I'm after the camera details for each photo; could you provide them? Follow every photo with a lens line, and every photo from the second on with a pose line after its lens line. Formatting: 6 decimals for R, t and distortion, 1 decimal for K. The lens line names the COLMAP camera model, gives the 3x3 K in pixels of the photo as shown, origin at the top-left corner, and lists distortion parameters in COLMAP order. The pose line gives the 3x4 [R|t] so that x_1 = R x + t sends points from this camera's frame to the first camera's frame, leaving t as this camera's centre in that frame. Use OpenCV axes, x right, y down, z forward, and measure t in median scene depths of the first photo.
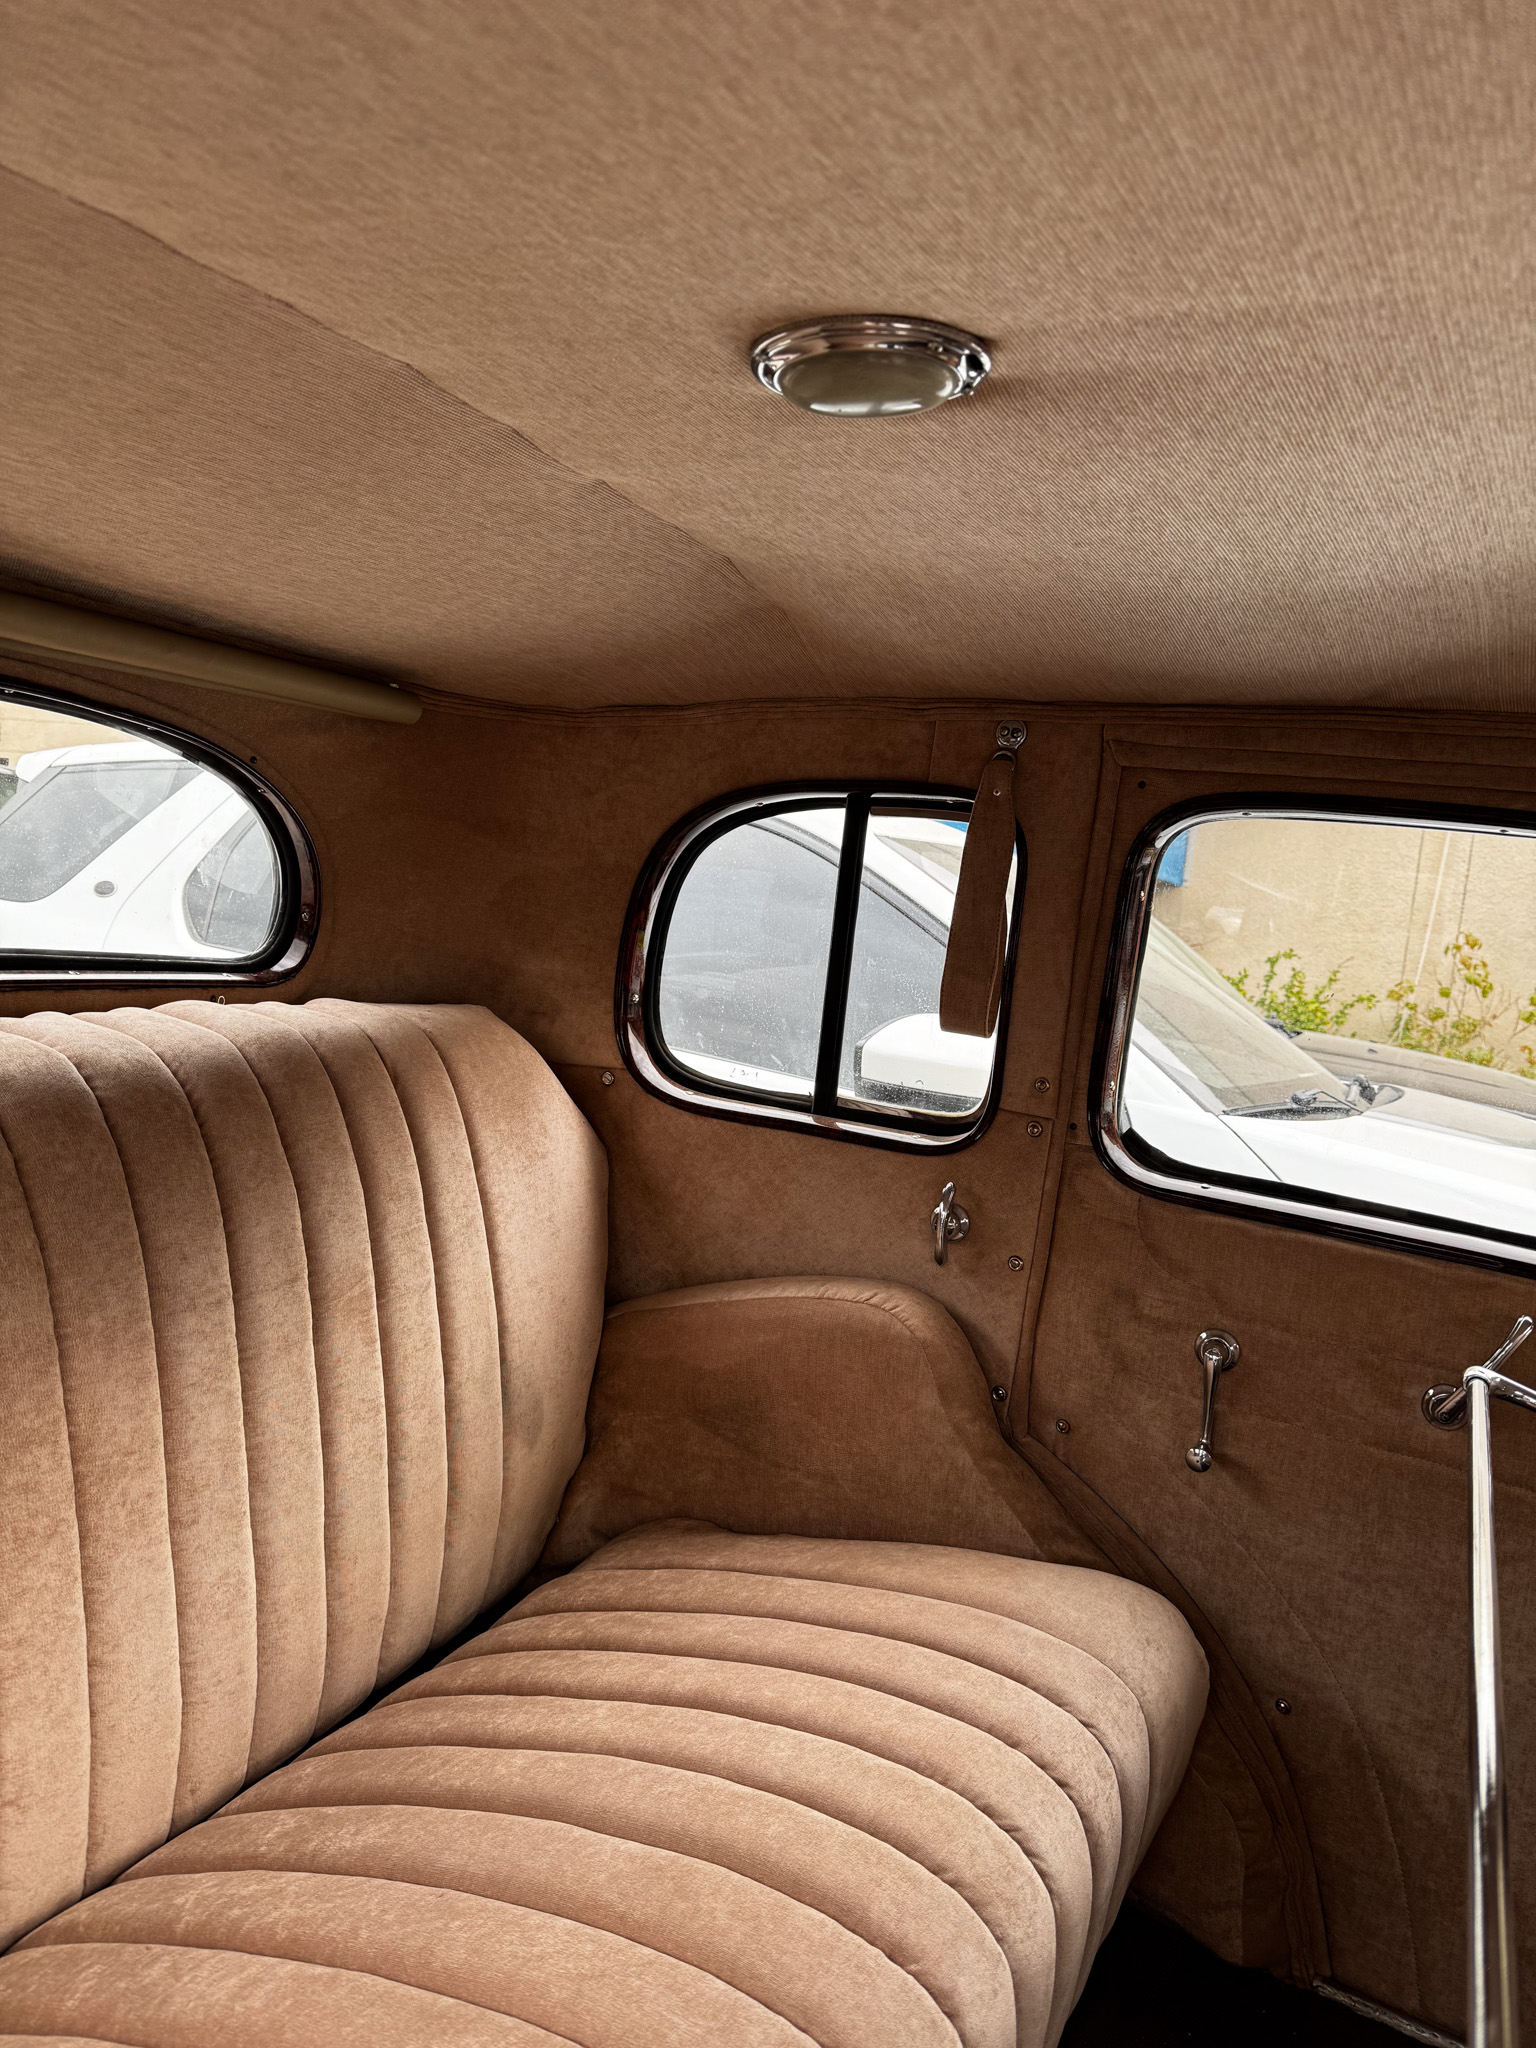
lens RADIAL K [[1499.2, 0, 776.7], [0, 1499.2, 1025.0], [0, 0, 1]] dist [-0.026410, 0.008361]
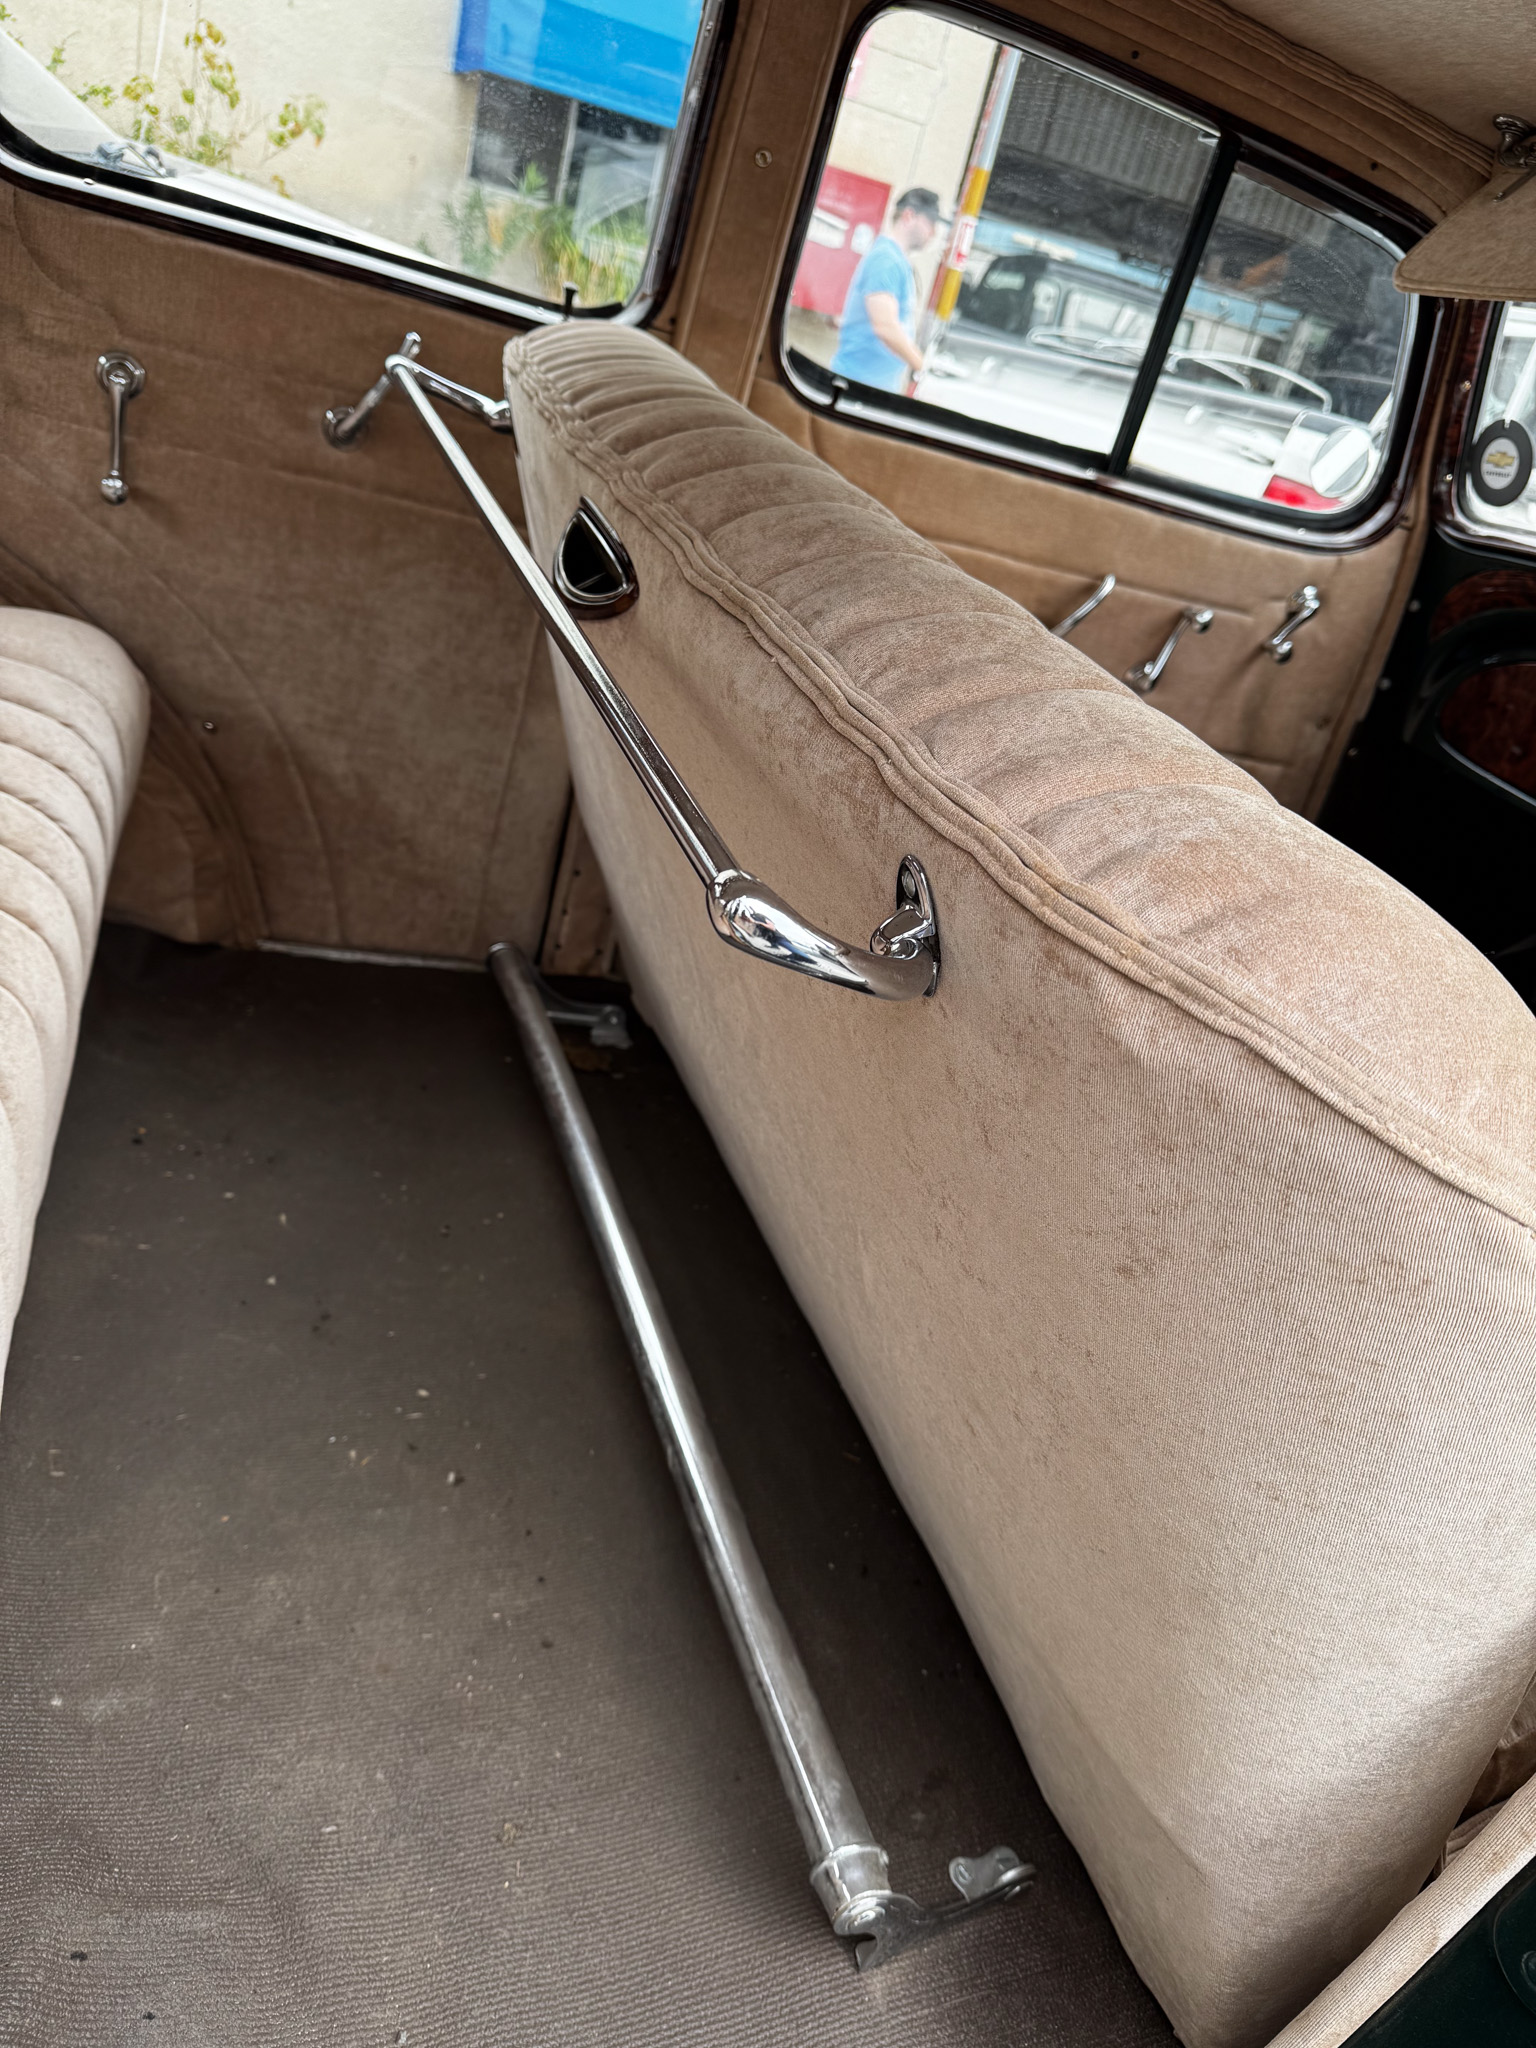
lens RADIAL K [[1499.2, 0, 771.2], [0, 1499.2, 1030.4], [0, 0, 1]] dist [-0.026410, 0.008361]
pose [[0.729856, -0.260003, 0.632226, -0.118787], [-0.107230, 0.869853, 0.481516, 0.079237], [-0.675139, -0.419230, 0.606987, -0.049300]]
